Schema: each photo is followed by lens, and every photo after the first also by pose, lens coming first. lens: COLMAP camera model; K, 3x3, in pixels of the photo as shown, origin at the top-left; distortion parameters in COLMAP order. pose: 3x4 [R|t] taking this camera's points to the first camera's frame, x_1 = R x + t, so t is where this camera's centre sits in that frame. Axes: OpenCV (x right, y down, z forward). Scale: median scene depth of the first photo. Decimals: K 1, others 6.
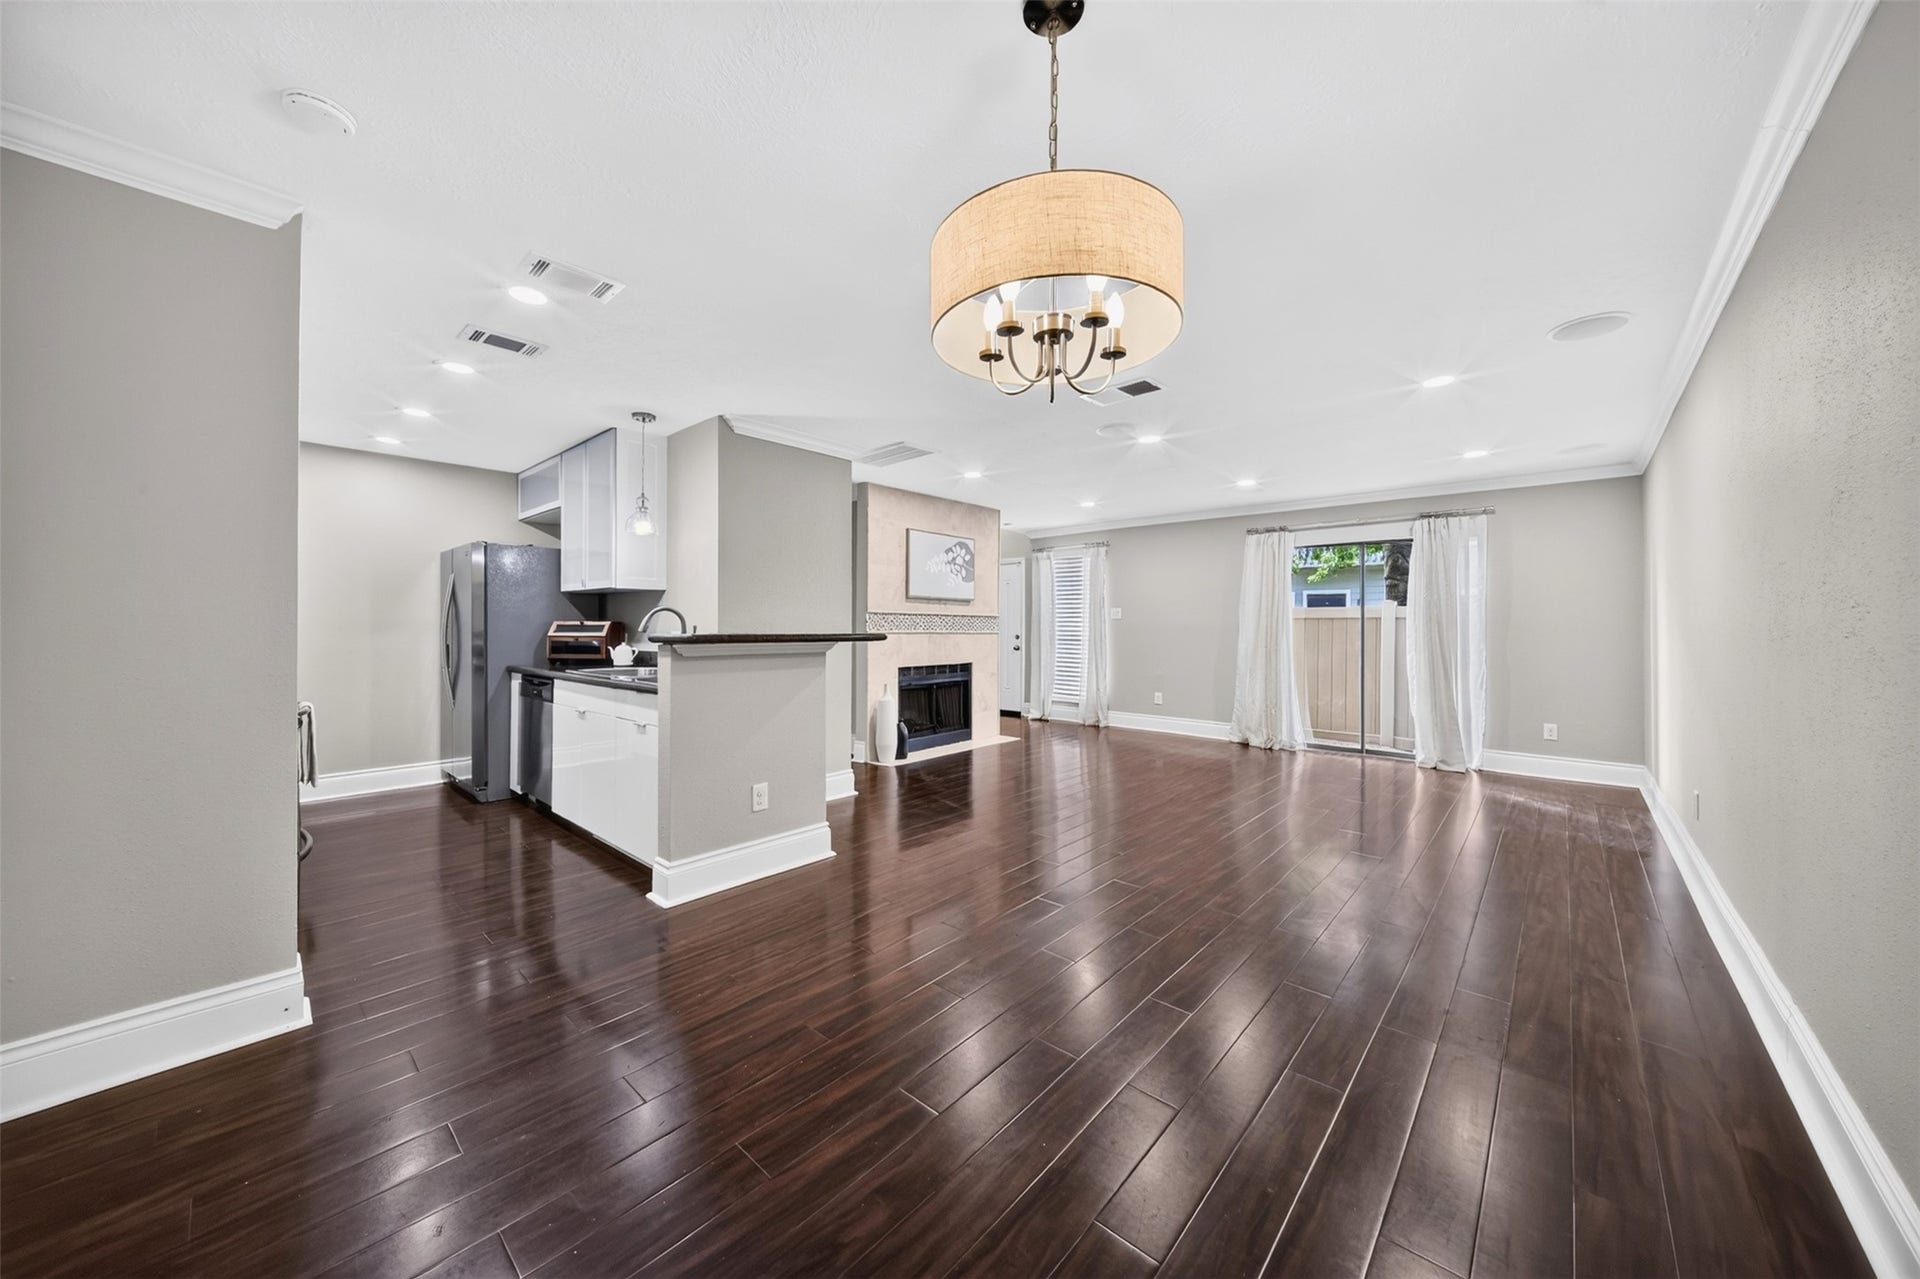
lens RADIAL K [[647.1, 0, 953.0], [0, 647.1, 626.6], [0, 0, 1]] dist [-0.008700, -0.000071]
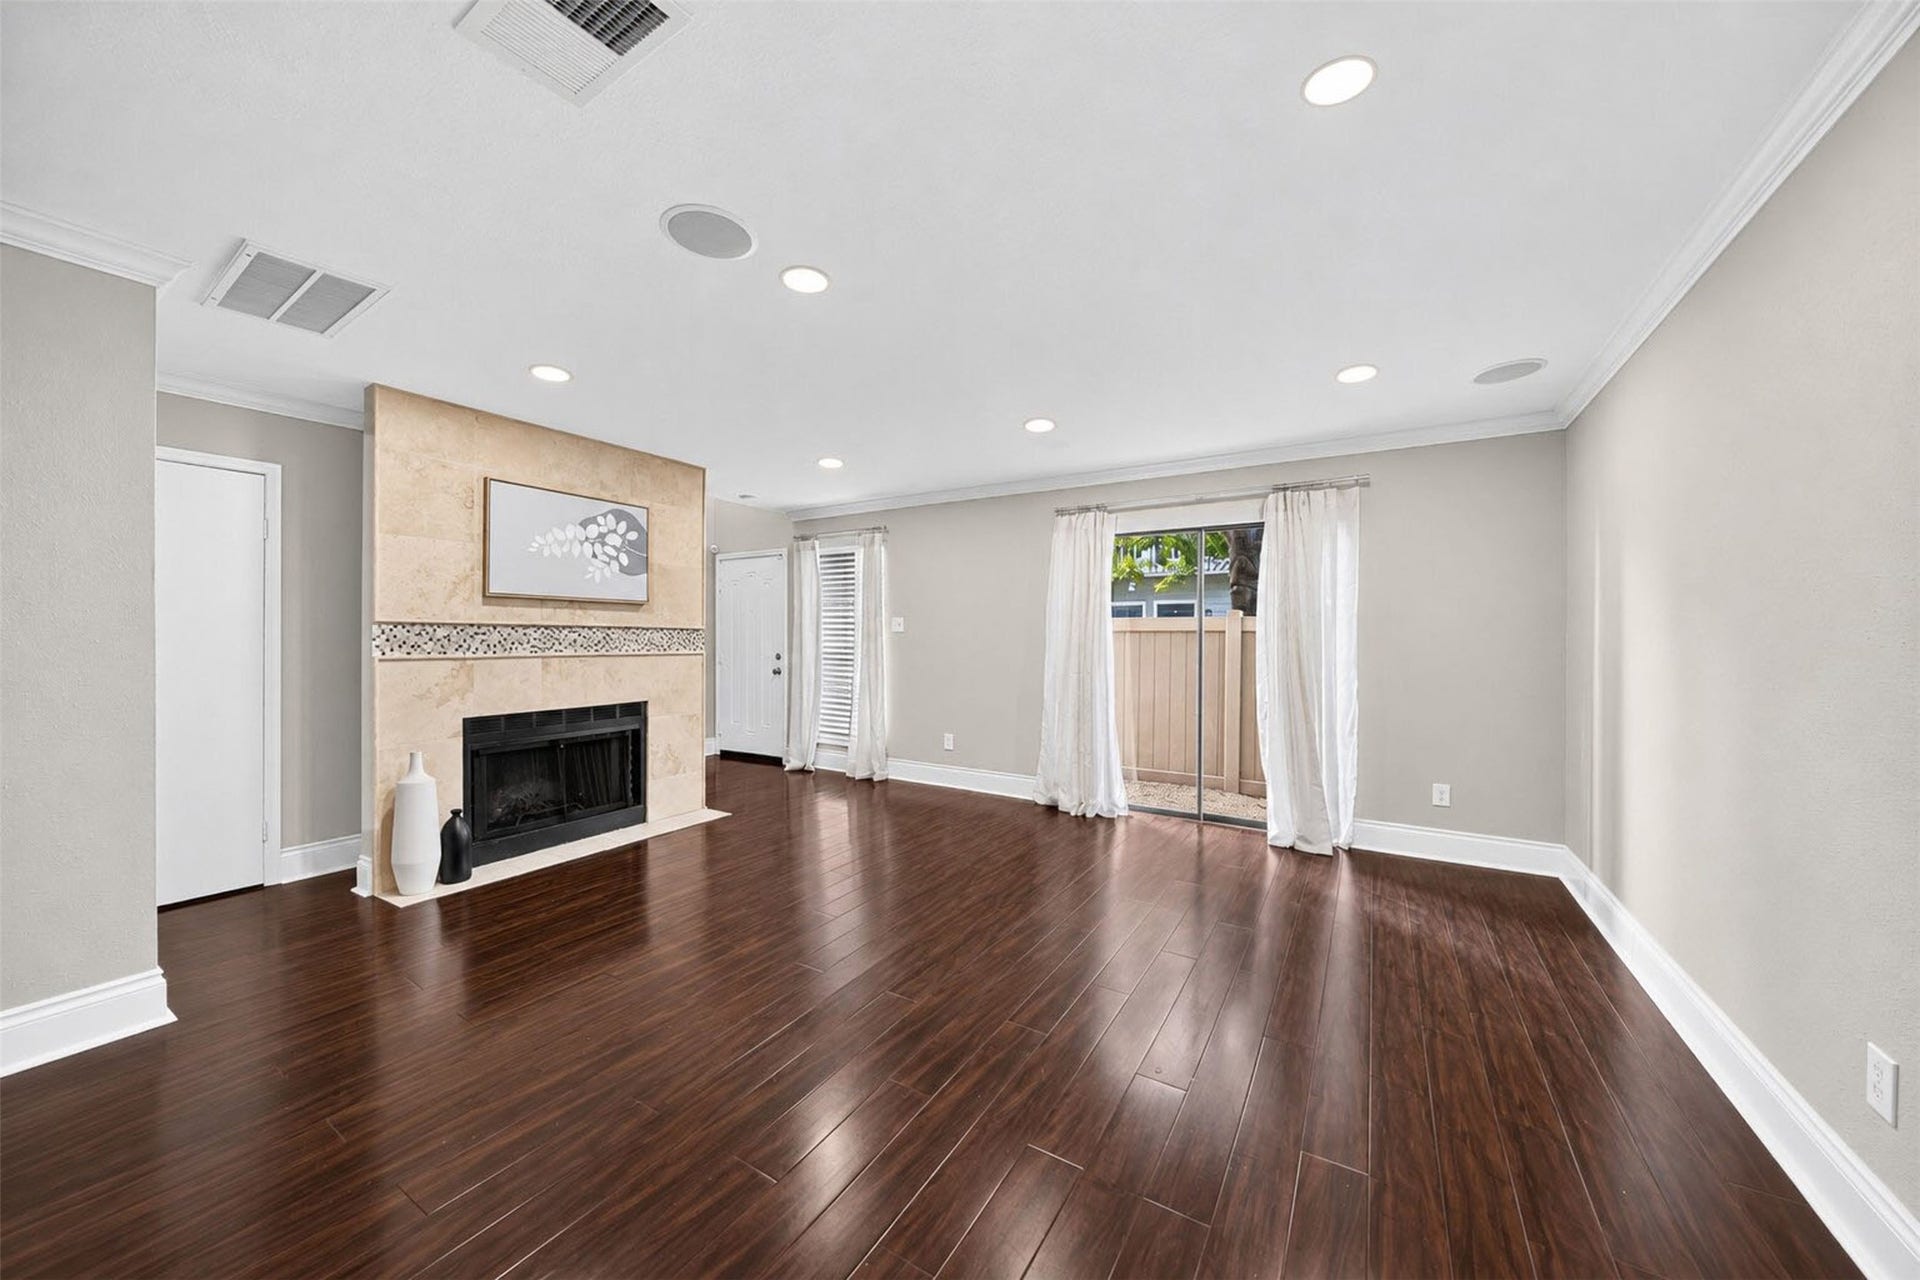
lens RADIAL K [[663.1, 0, 960.0], [0, 663.1, 640.0], [0, 0, 1]] dist [-0.000060, -0.005723]
pose [[0.979815, -0.001093, 0.199904, 0.209936], [0.000186, 0.999990, 0.004558, -0.007952], [-0.199907, -0.004429, 0.979805, 0.308018]]
